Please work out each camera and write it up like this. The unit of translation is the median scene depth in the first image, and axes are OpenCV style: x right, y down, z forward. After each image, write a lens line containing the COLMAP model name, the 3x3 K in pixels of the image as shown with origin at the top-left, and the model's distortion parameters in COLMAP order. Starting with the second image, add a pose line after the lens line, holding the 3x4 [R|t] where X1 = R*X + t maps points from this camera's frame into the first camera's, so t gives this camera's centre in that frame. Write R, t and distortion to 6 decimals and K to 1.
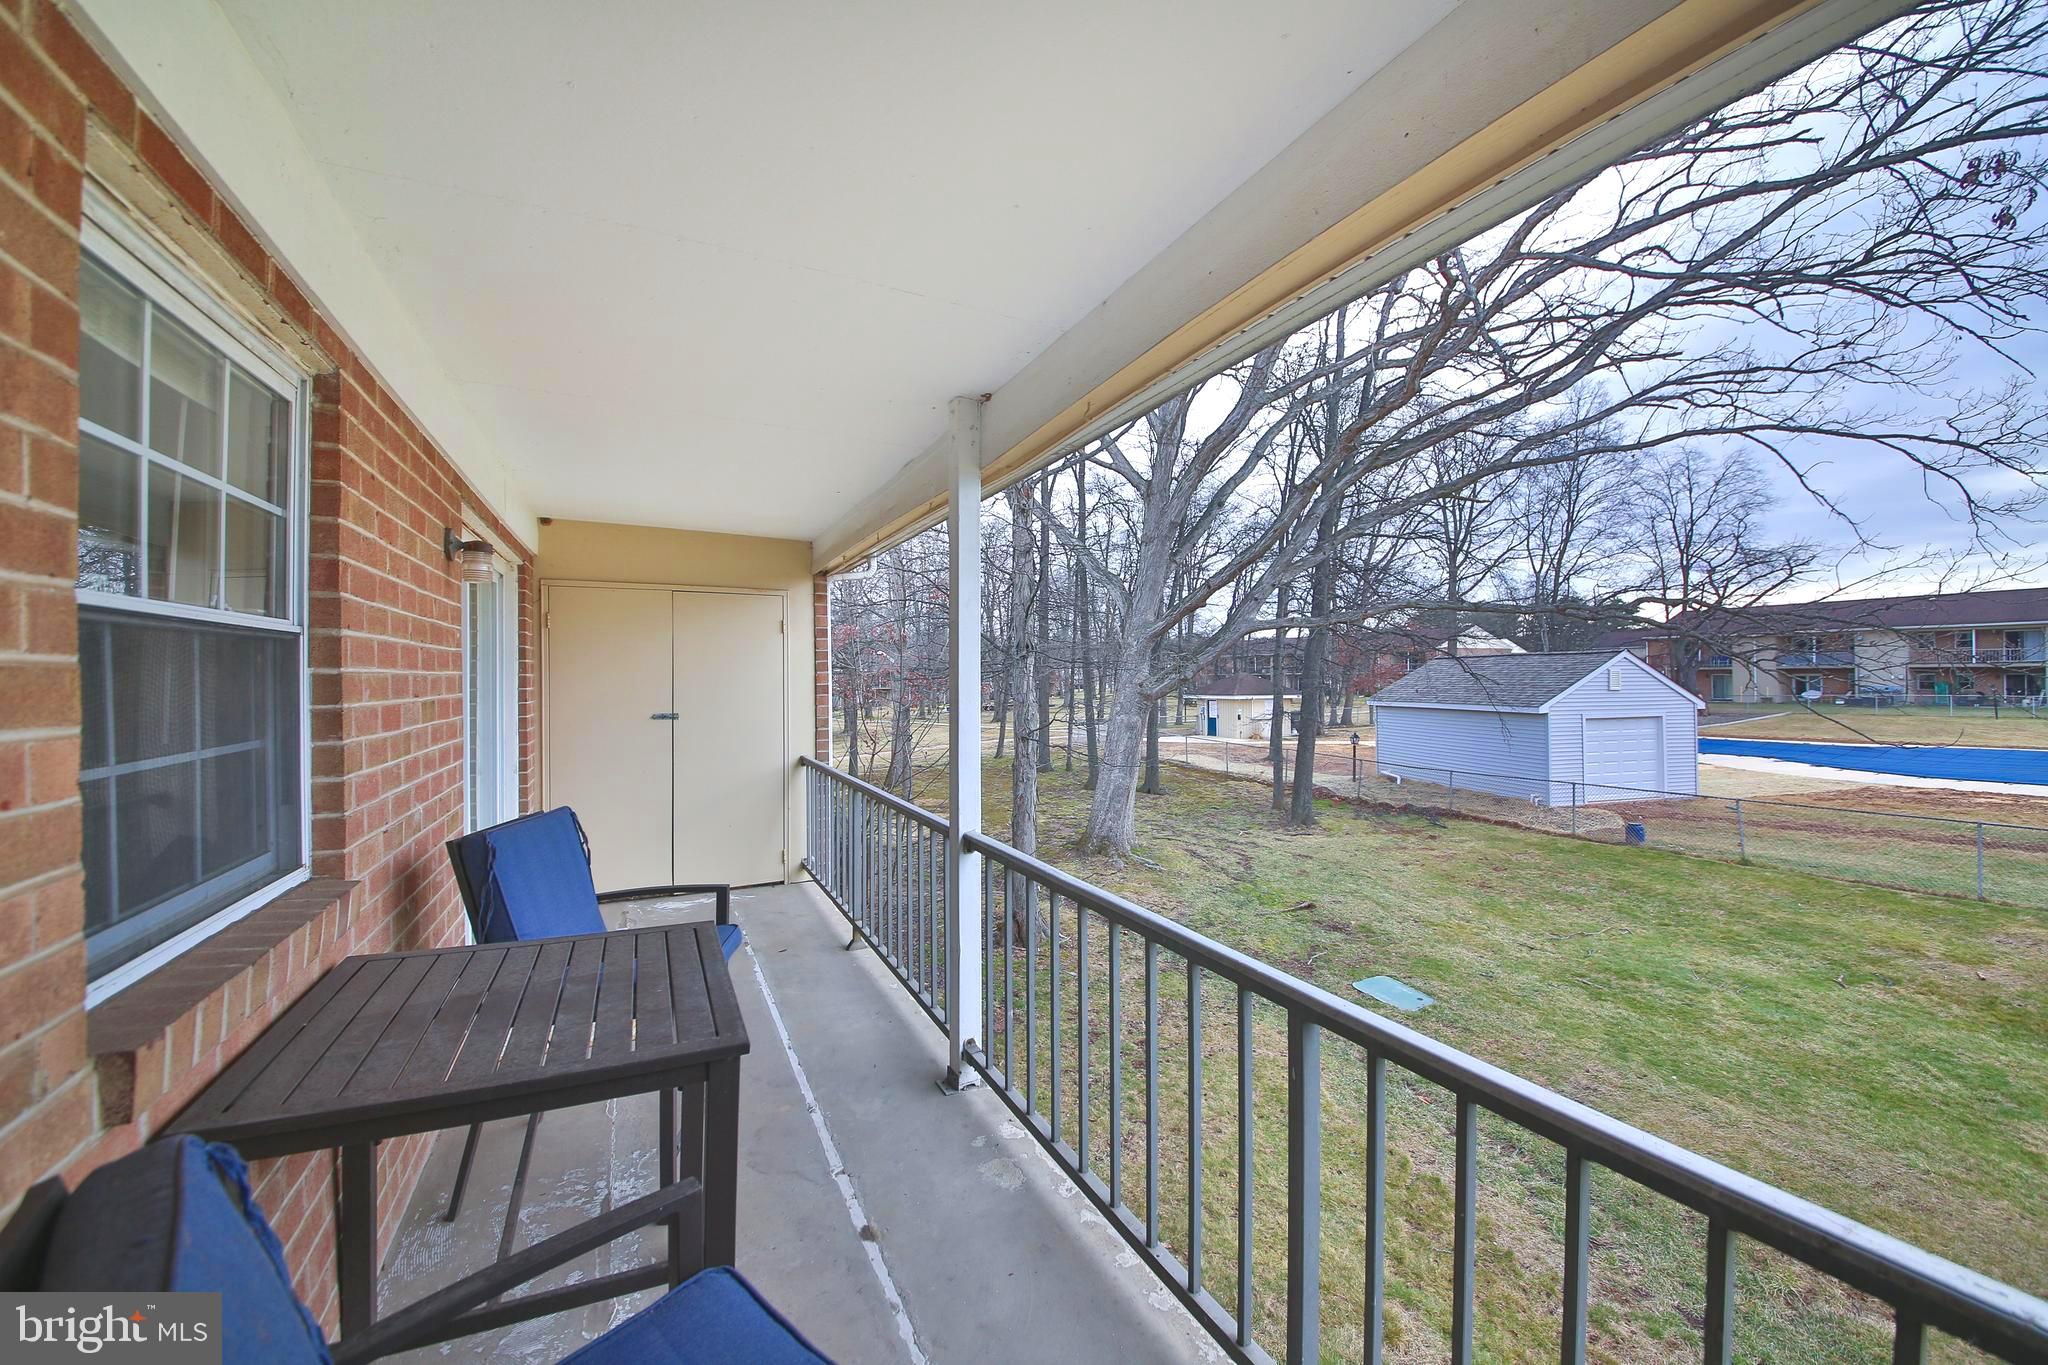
lens RADIAL K [[768.5, 0, 1015.1], [0, 768.5, 679.1], [0, 0, 1]] dist [-0.026172, -0.000716]
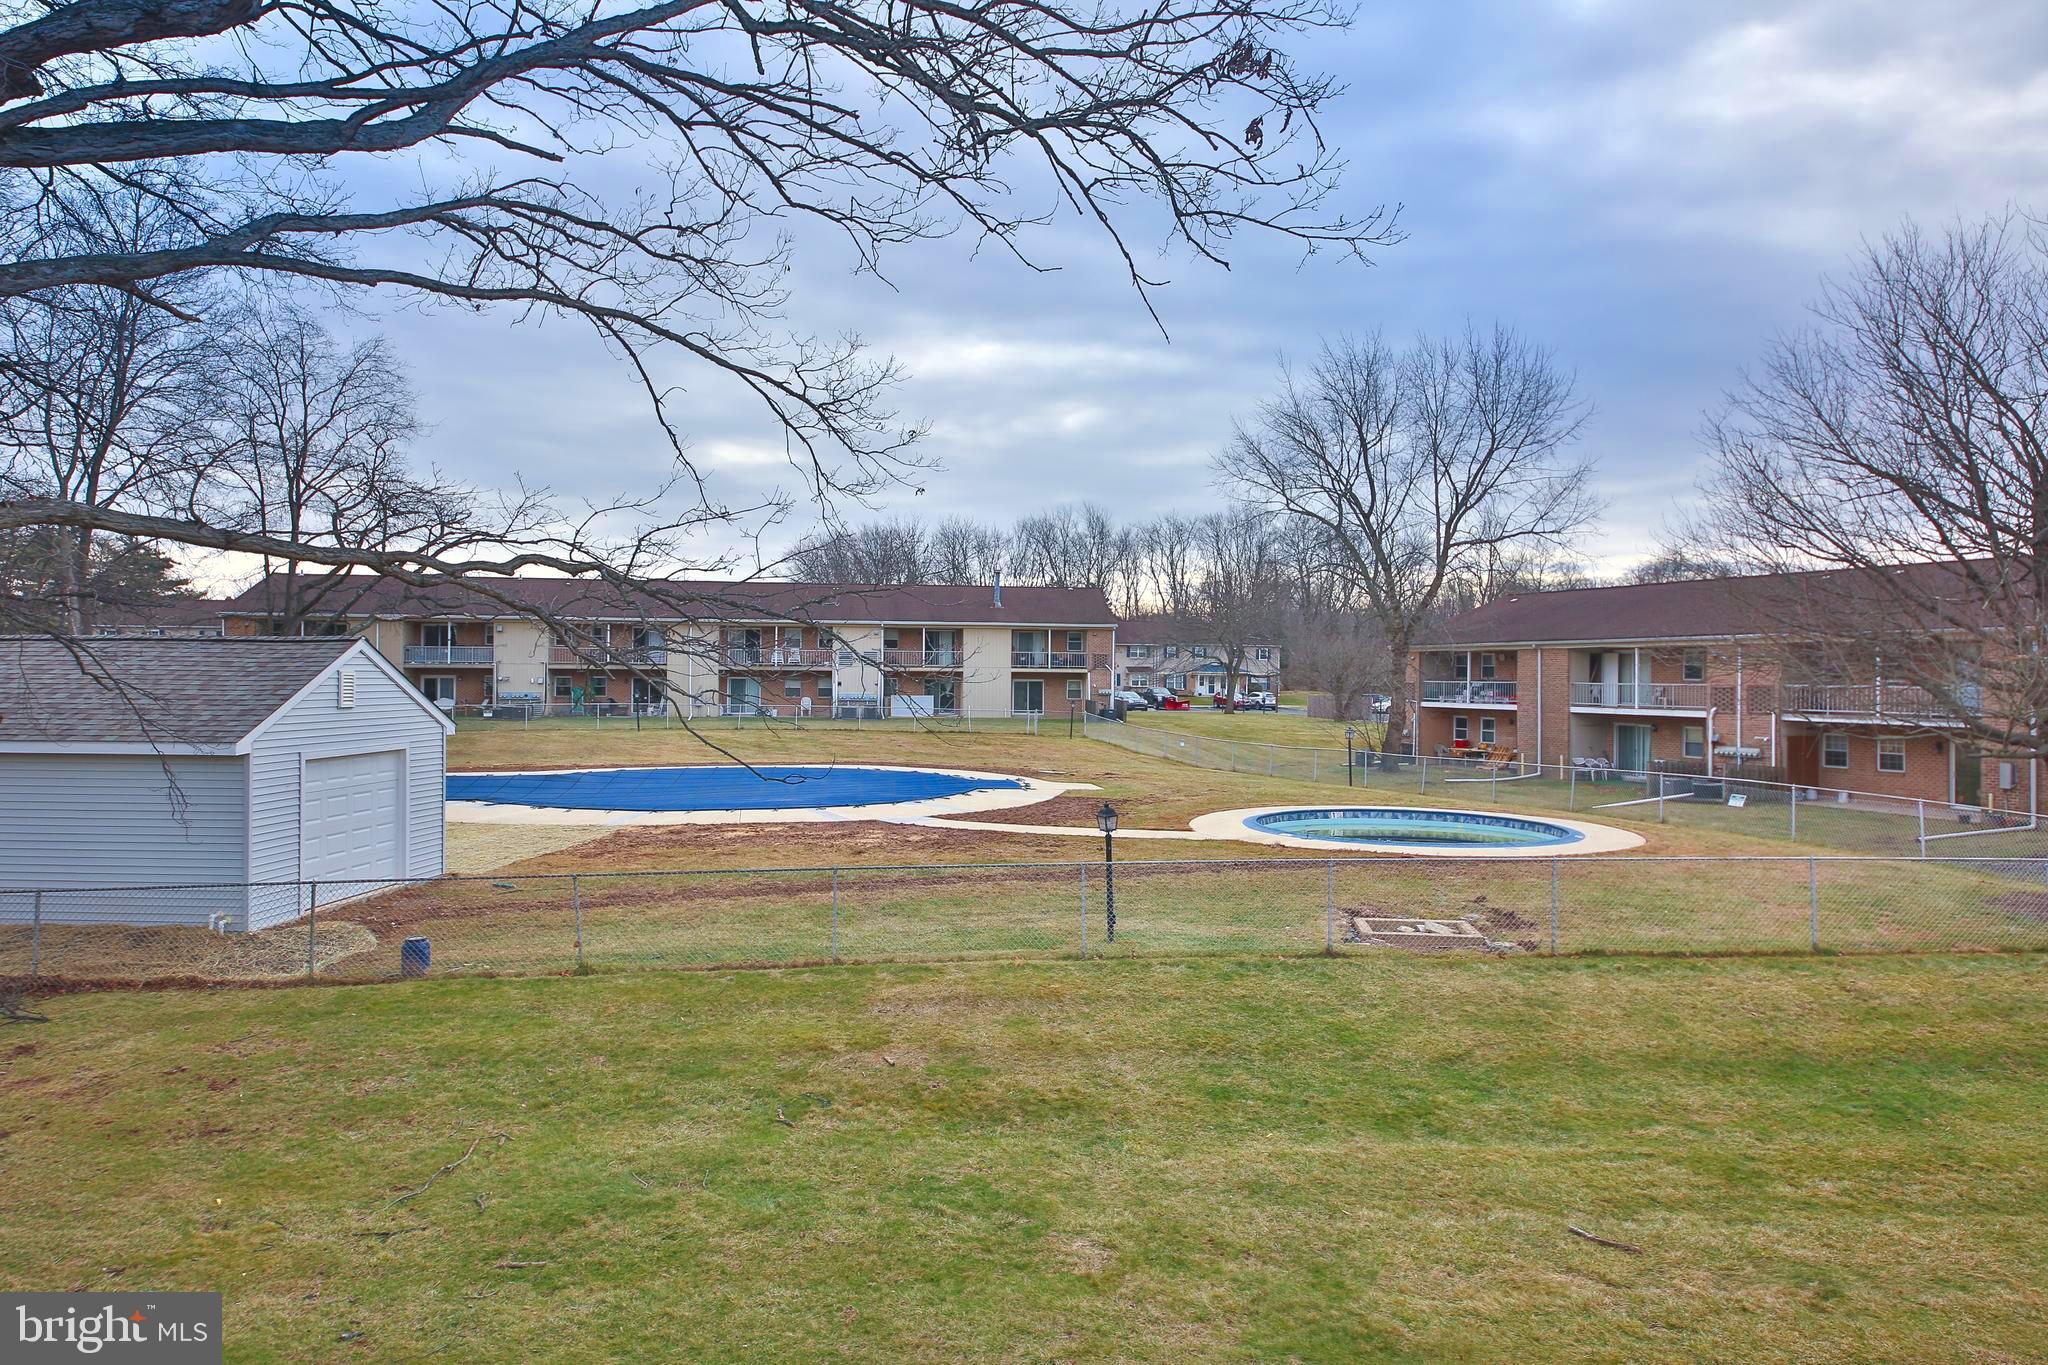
lens RADIAL K [[1347.6, 0, 1036.7], [0, 1347.6, 669.8], [0, 0, 1]] dist [0.055081, -0.032377]
pose [[0.301356, 0.012385, 0.953431, -0.042044], [-0.006672, 0.999919, -0.010880, -0.007883], [-0.953489, -0.003082, 0.301414, 0.250558]]
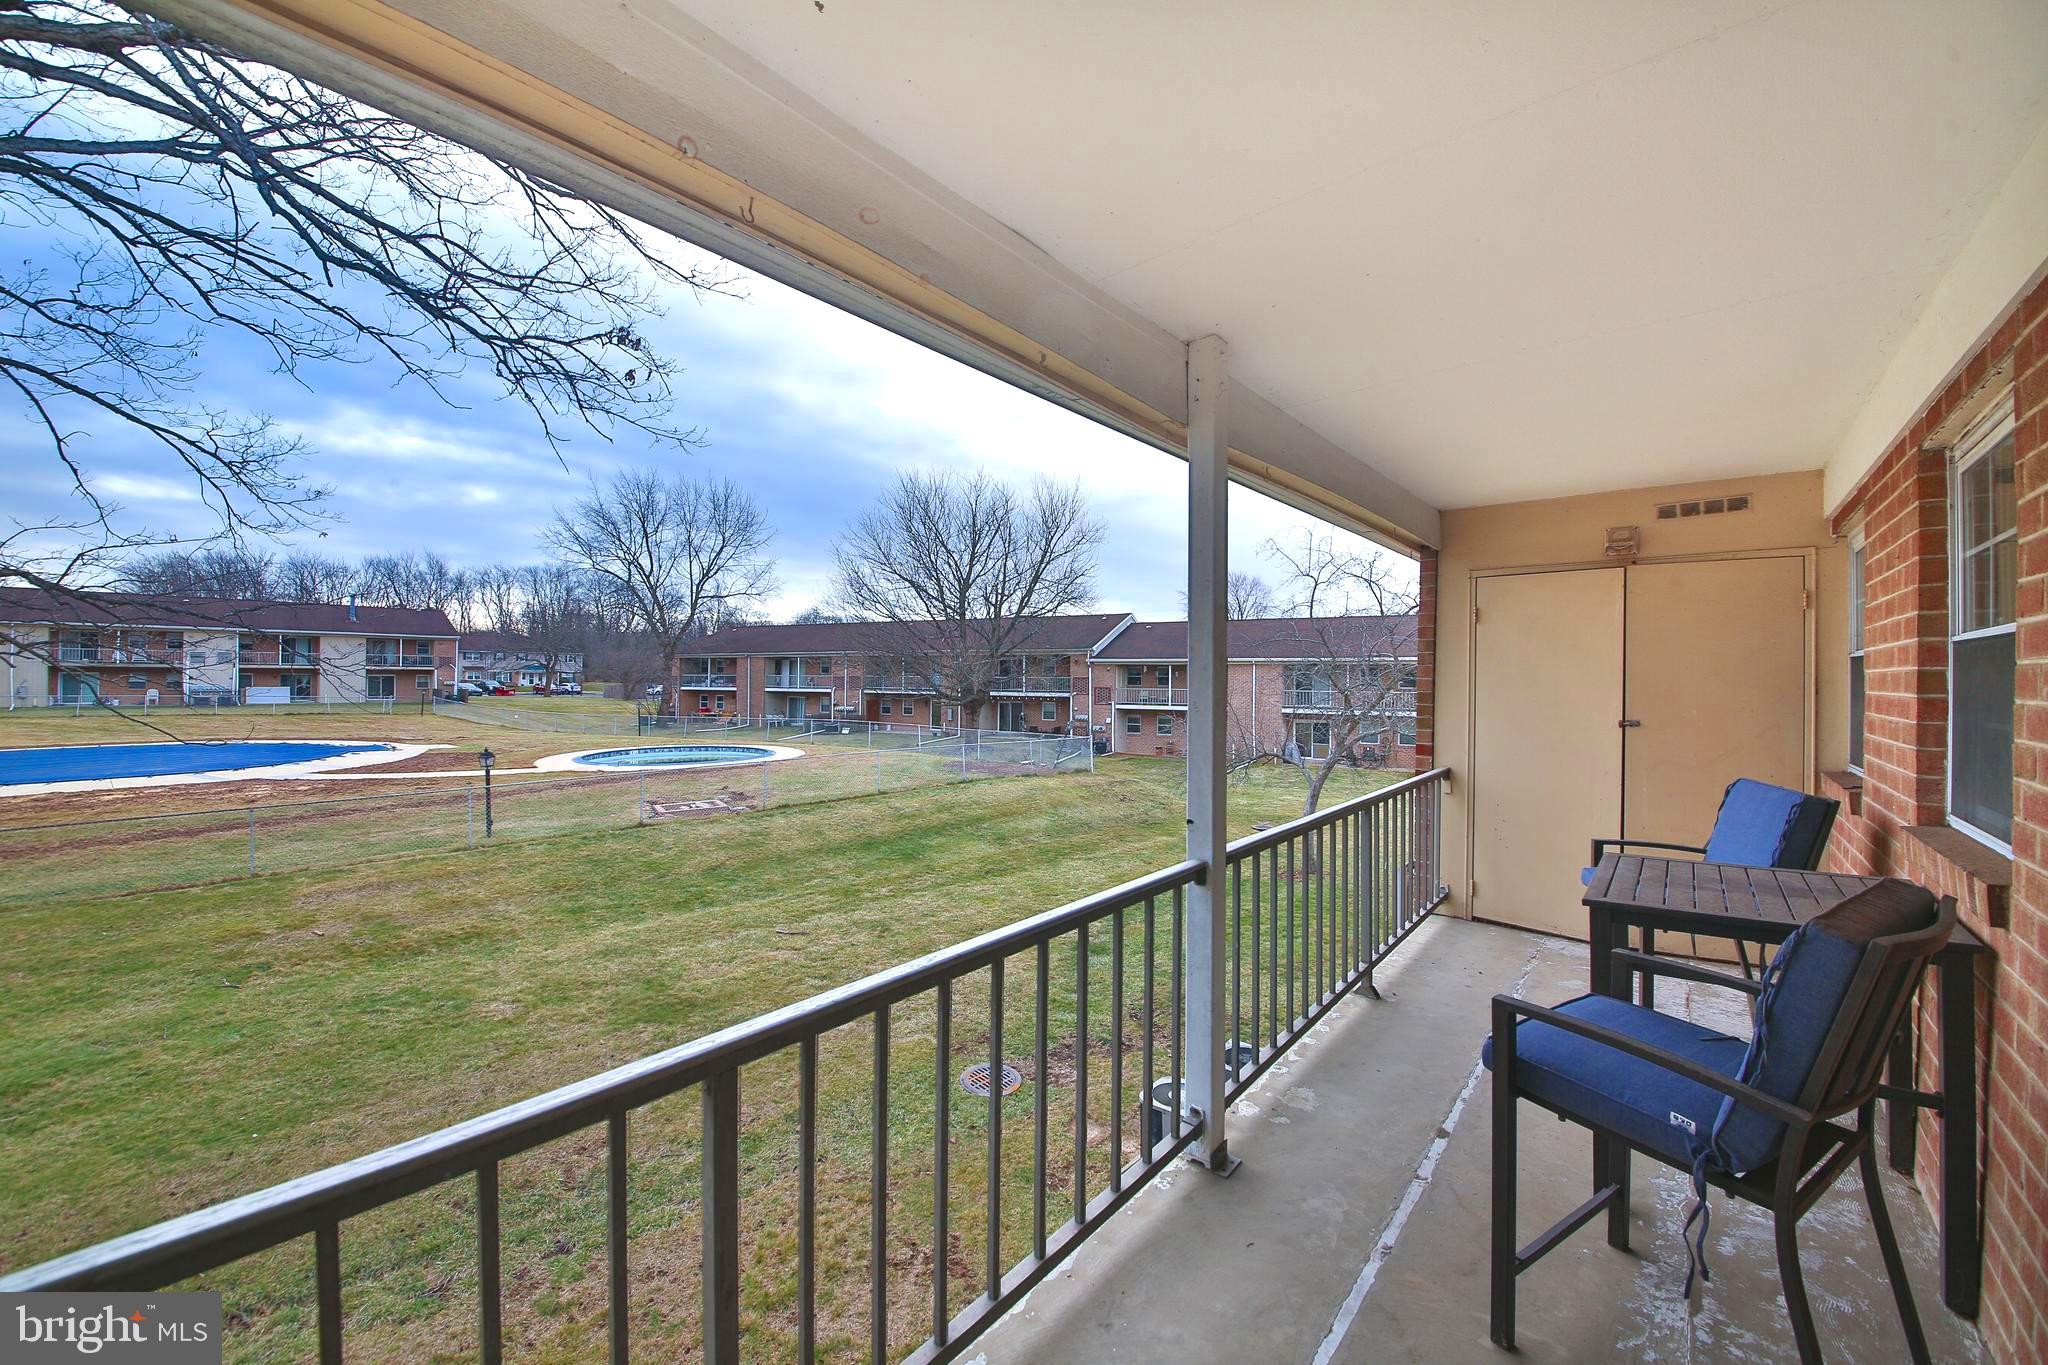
lens RADIAL K [[768.5, 0, 1024.6], [0, 768.5, 680.0], [0, 0, 1]] dist [-0.026172, -0.000716]
pose [[-0.392403, 0.001213, 0.919793, -0.138533], [-0.003311, 0.999991, -0.002731, 0.001843], [-0.919787, -0.004117, -0.392396, 0.277566]]
